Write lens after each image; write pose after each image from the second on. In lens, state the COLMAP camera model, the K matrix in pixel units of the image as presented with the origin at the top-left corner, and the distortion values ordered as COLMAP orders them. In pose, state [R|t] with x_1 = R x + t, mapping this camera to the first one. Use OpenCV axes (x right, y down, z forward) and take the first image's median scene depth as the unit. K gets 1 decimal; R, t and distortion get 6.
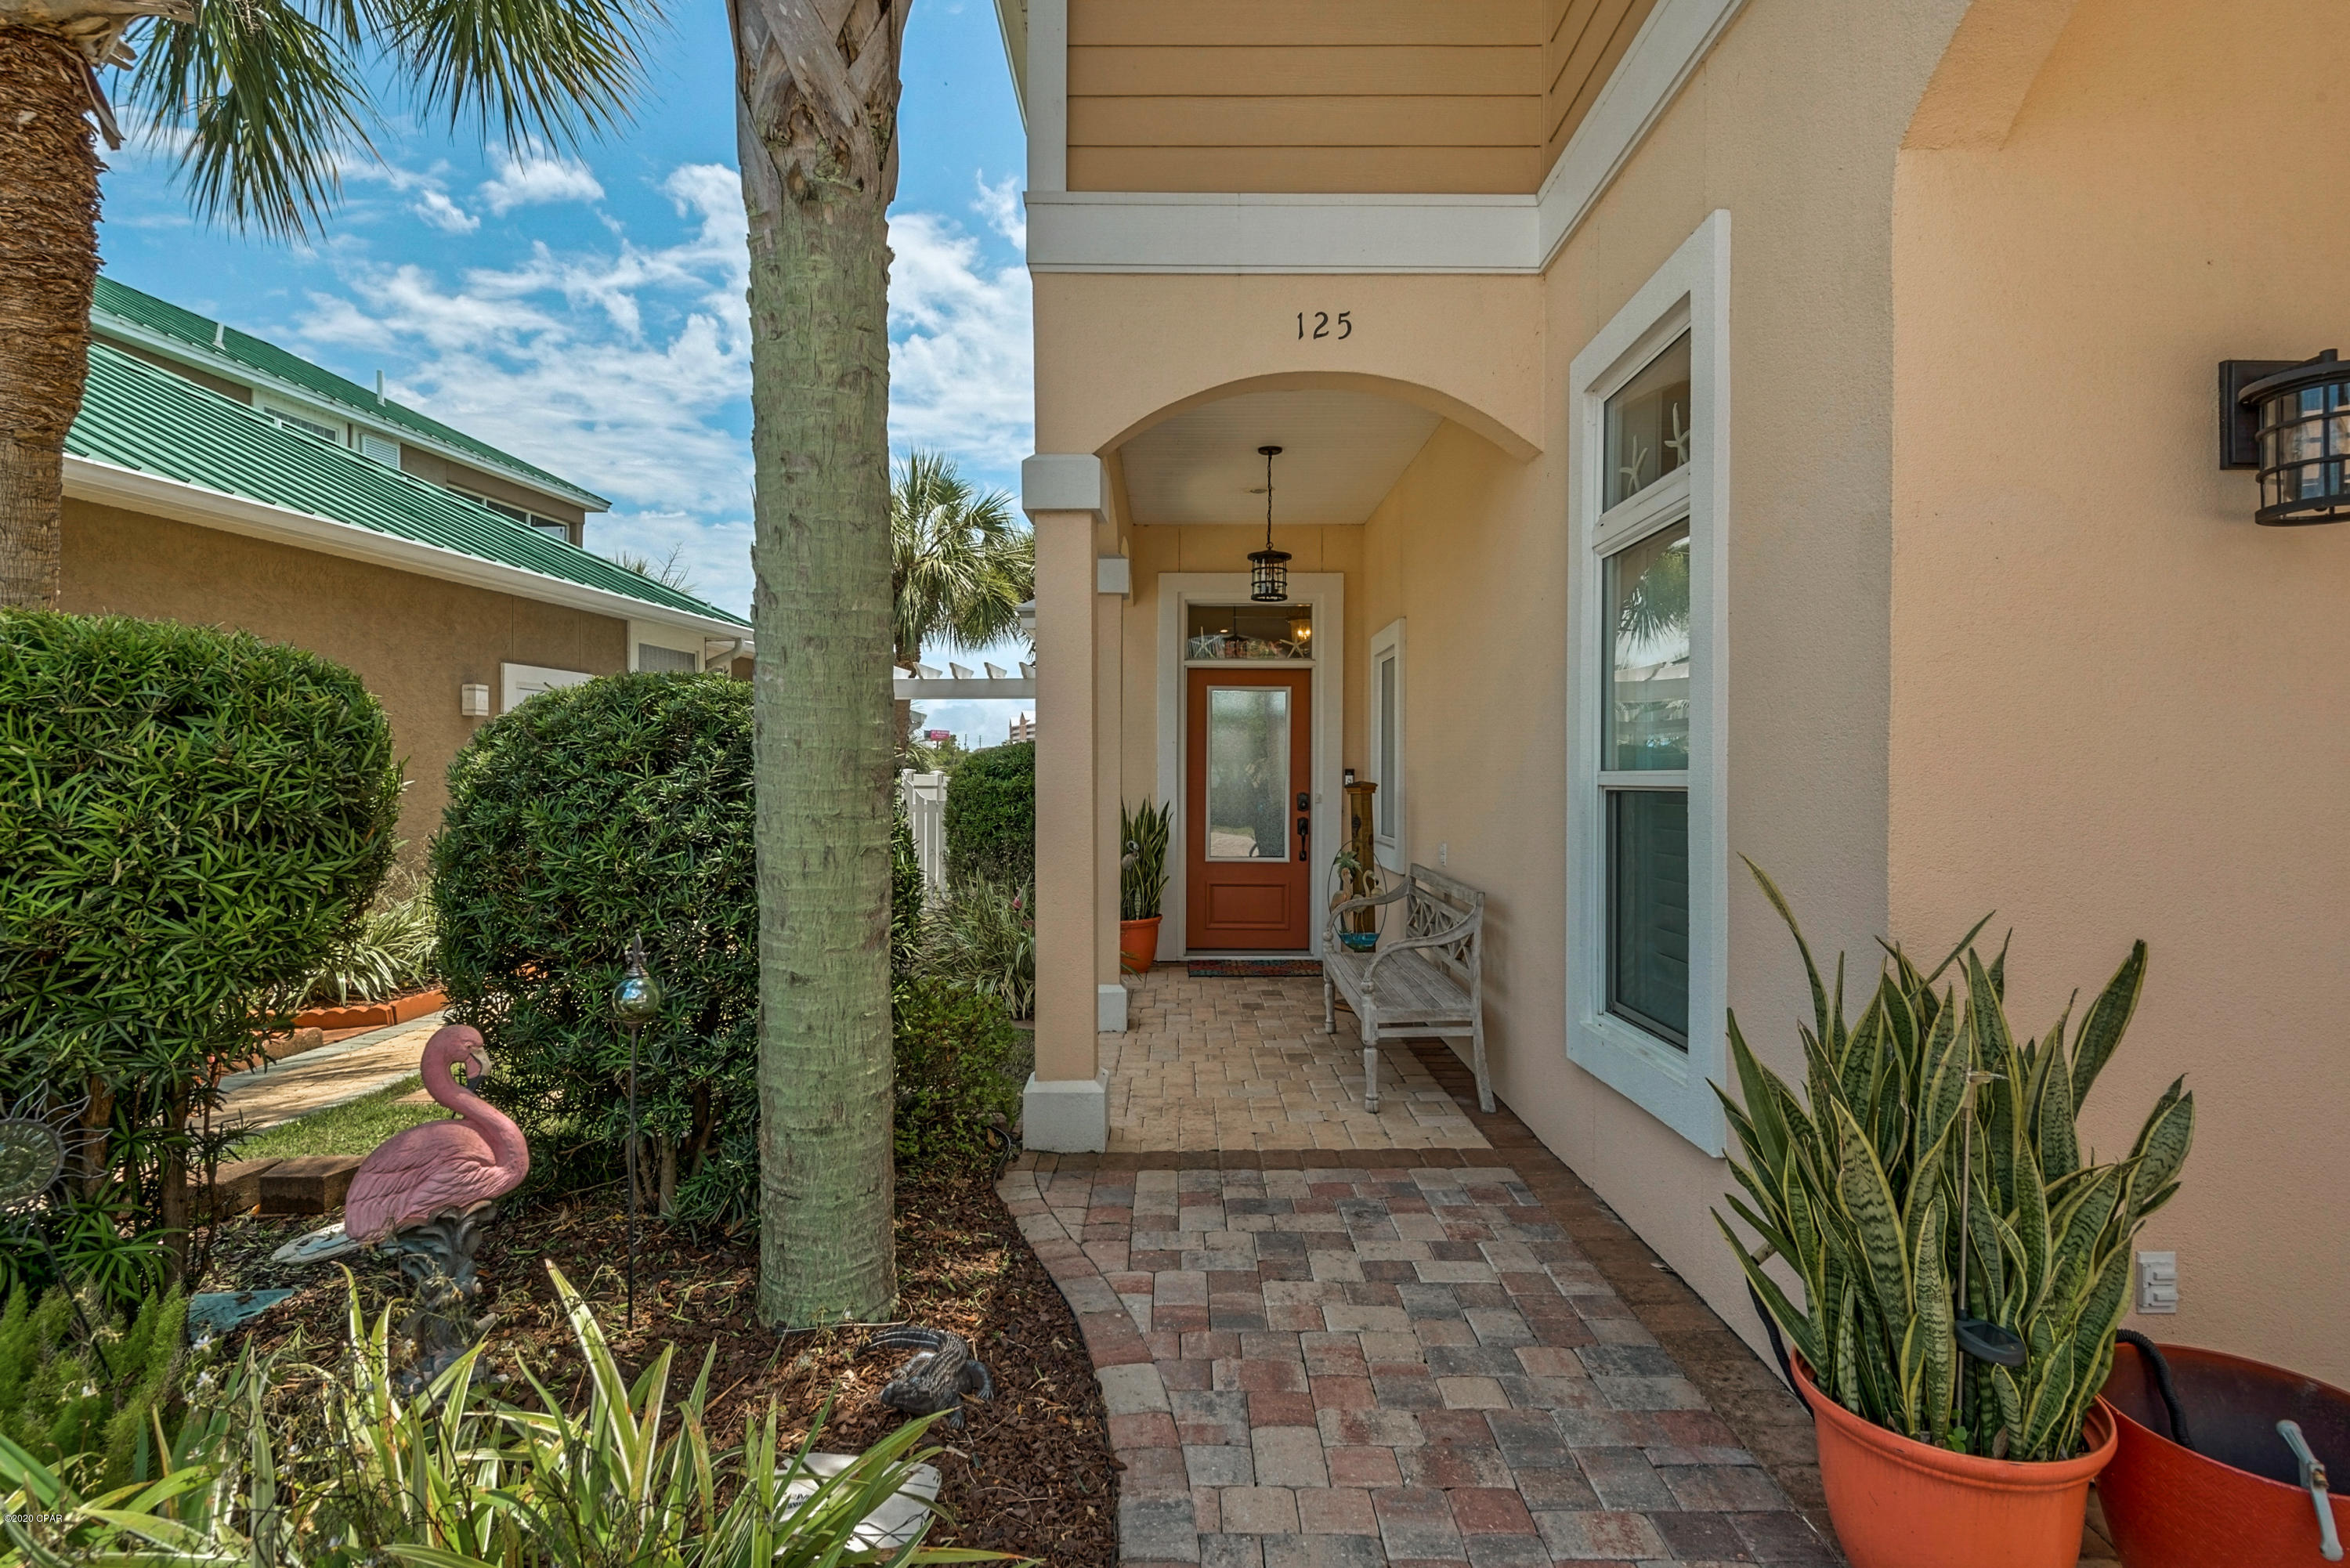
lens RADIAL K [[1248.3, 0, 1165.4], [0, 1248.3, 764.3], [0, 0, 1]] dist [0.030305, -0.015119]
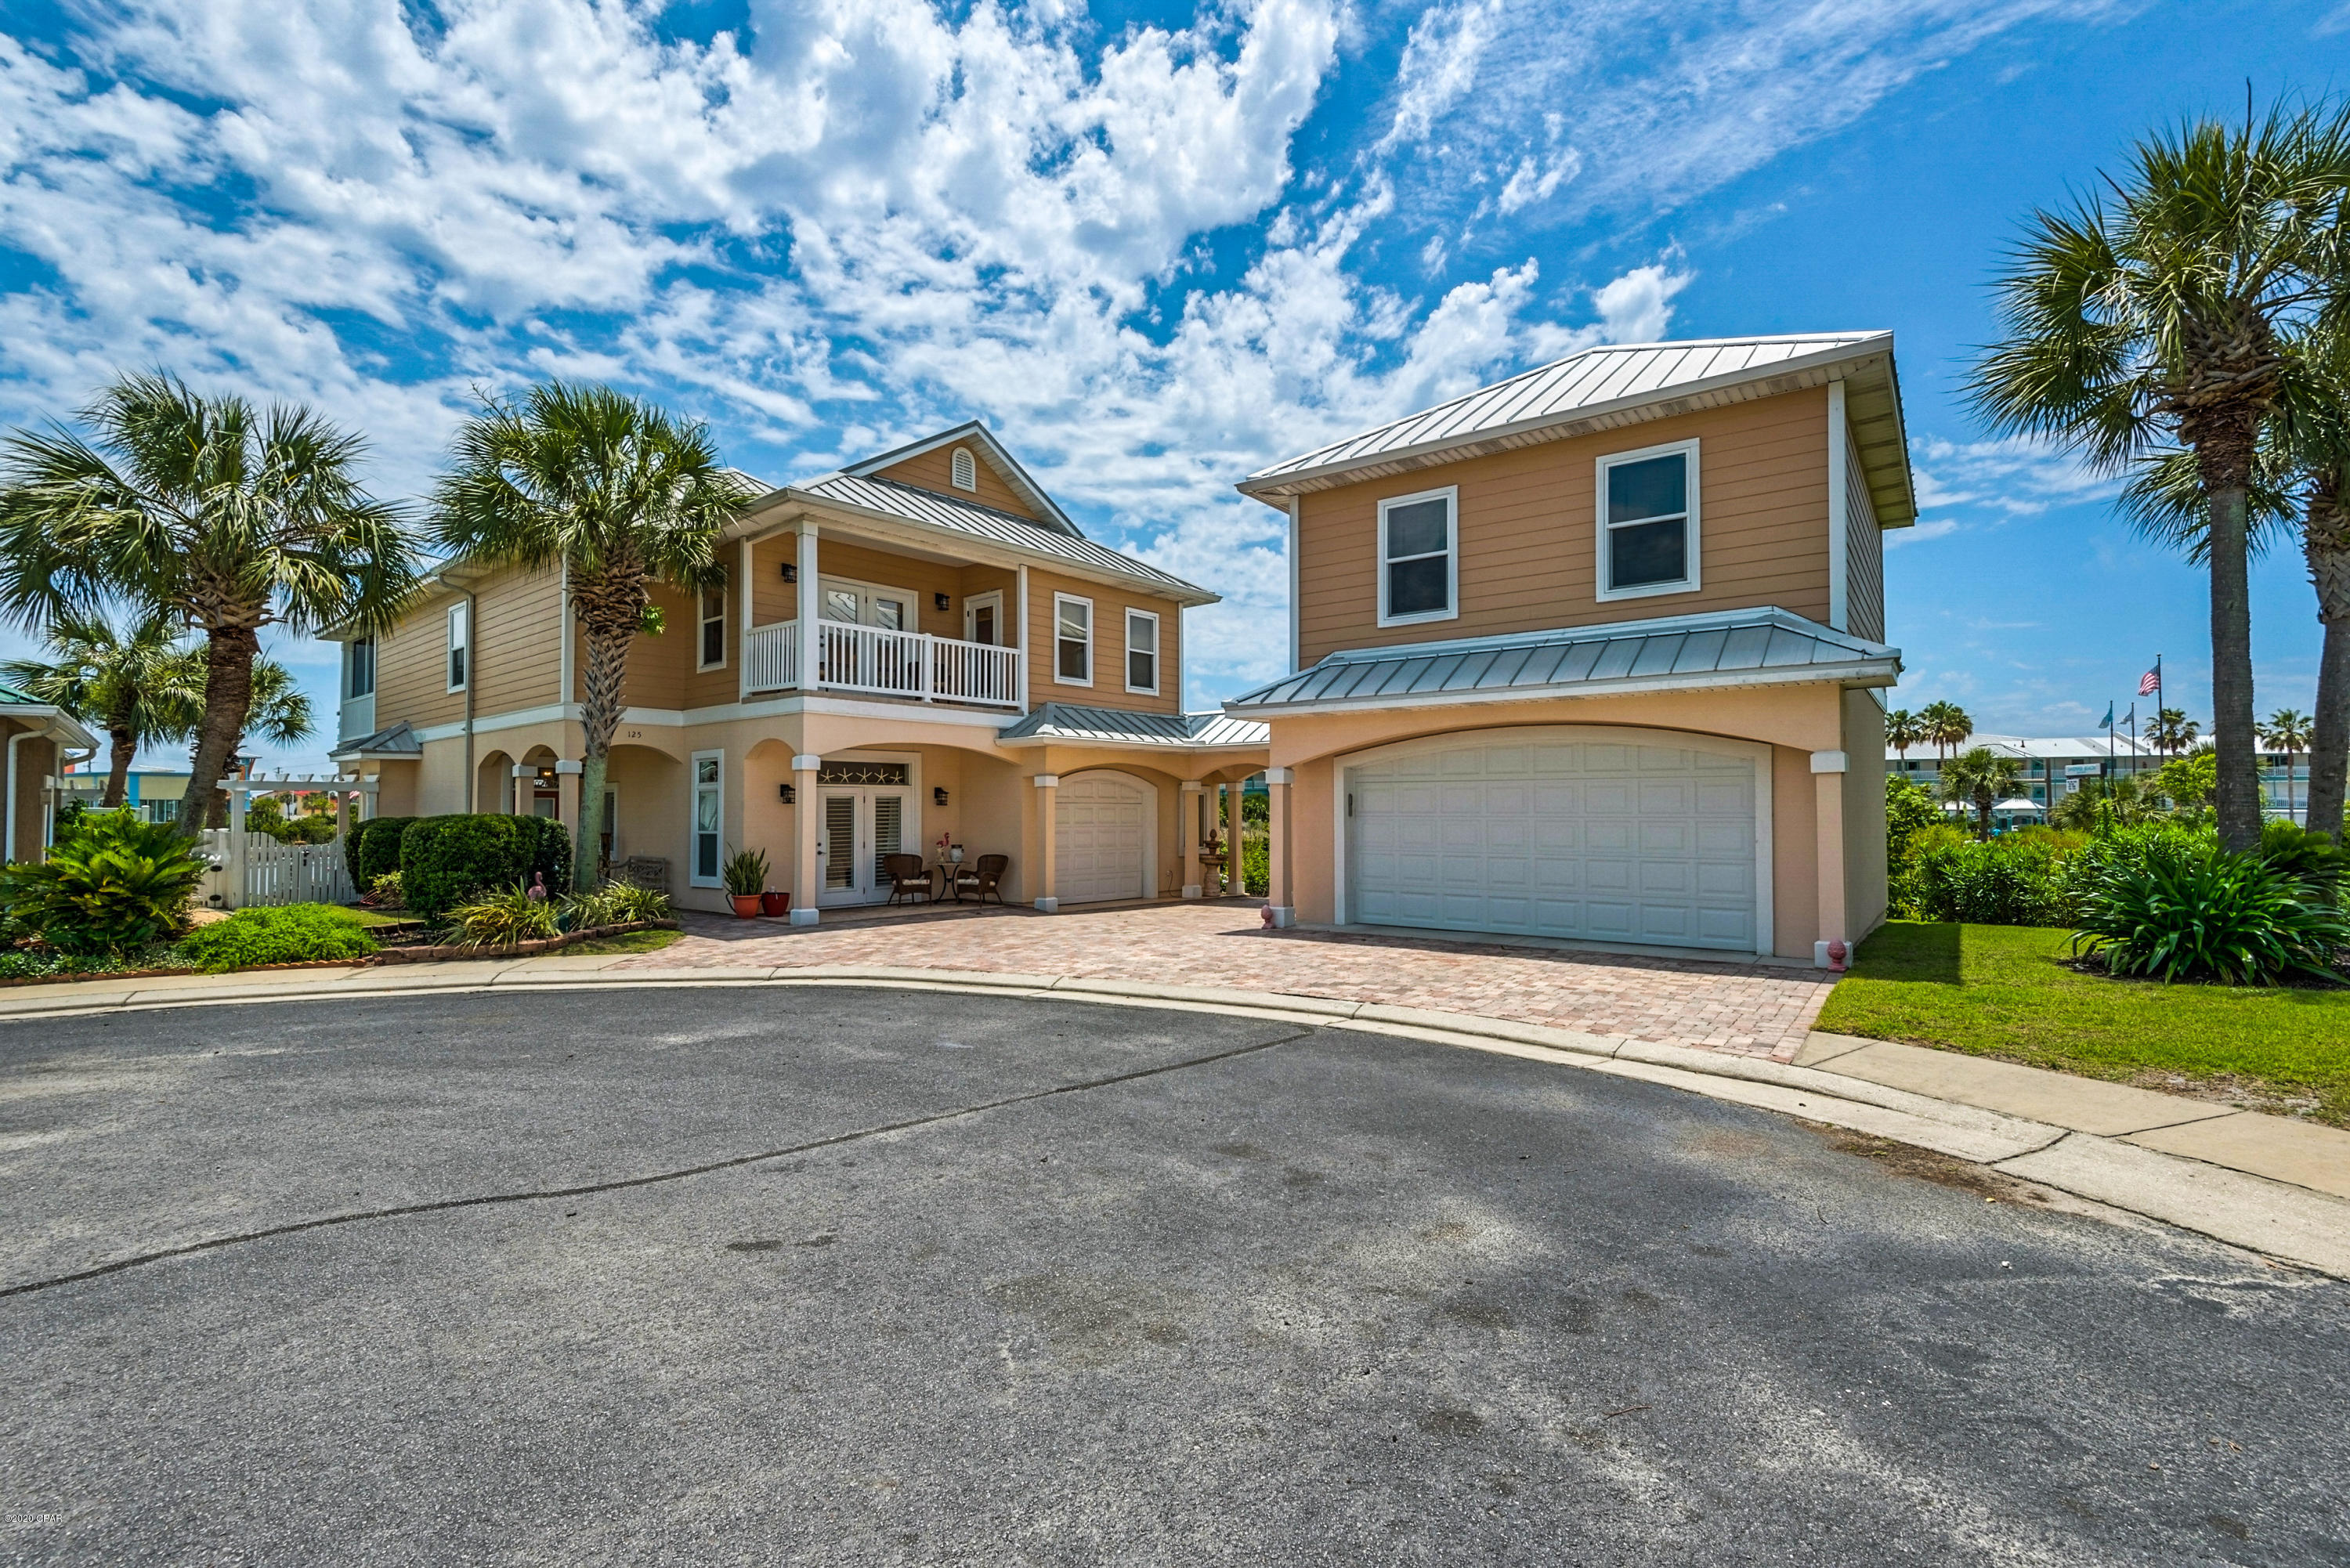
lens RADIAL K [[1073.1, 0, 1173.3], [0, 1073.1, 805.5], [0, 0, 1]] dist [0.025785, -0.009203]
pose [[0.659857, 0.001760, 0.751390, -0.908358], [-0.001795, 0.999998, -0.000766, -0.051996], [-0.751389, -0.000843, 0.659858, -1.821453]]
